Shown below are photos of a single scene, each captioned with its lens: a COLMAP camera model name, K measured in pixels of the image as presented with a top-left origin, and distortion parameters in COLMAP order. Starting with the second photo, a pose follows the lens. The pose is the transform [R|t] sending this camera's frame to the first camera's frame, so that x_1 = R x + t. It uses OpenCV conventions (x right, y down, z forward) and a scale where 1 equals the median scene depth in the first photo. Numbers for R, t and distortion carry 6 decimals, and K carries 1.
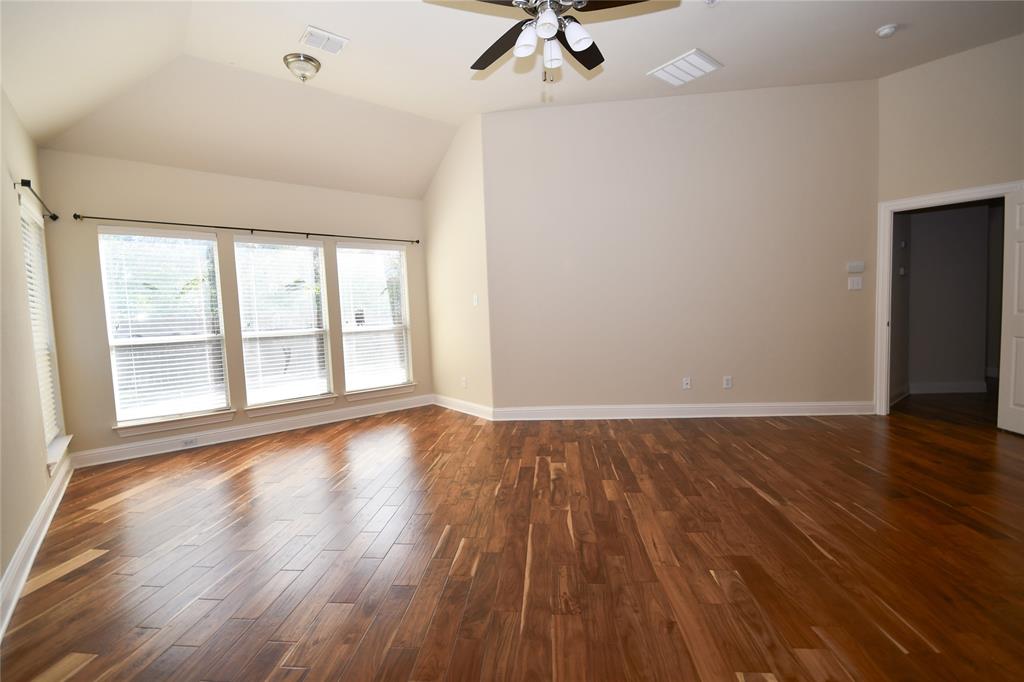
lens RADIAL K [[457.6, 0, 512.0], [0, 457.6, 341.0], [0, 0, 1]] dist [-0.000918, -0.000411]
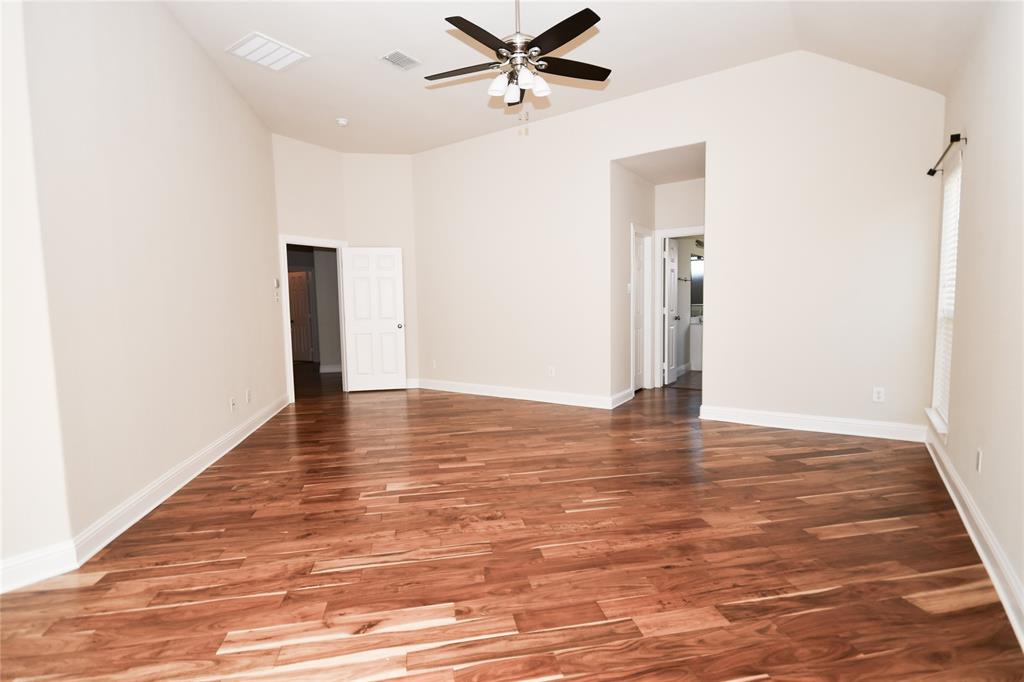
lens RADIAL K [[484.1, 0, 512.0], [0, 484.1, 341.0], [0, 0, 1]] dist [0.000009, -0.000001]
pose [[-0.278606, -0.029651, 0.959948, -0.844568], [0.095863, 0.993673, 0.058515, -0.035505], [-0.955609, 0.108326, -0.274001, 1.026862]]
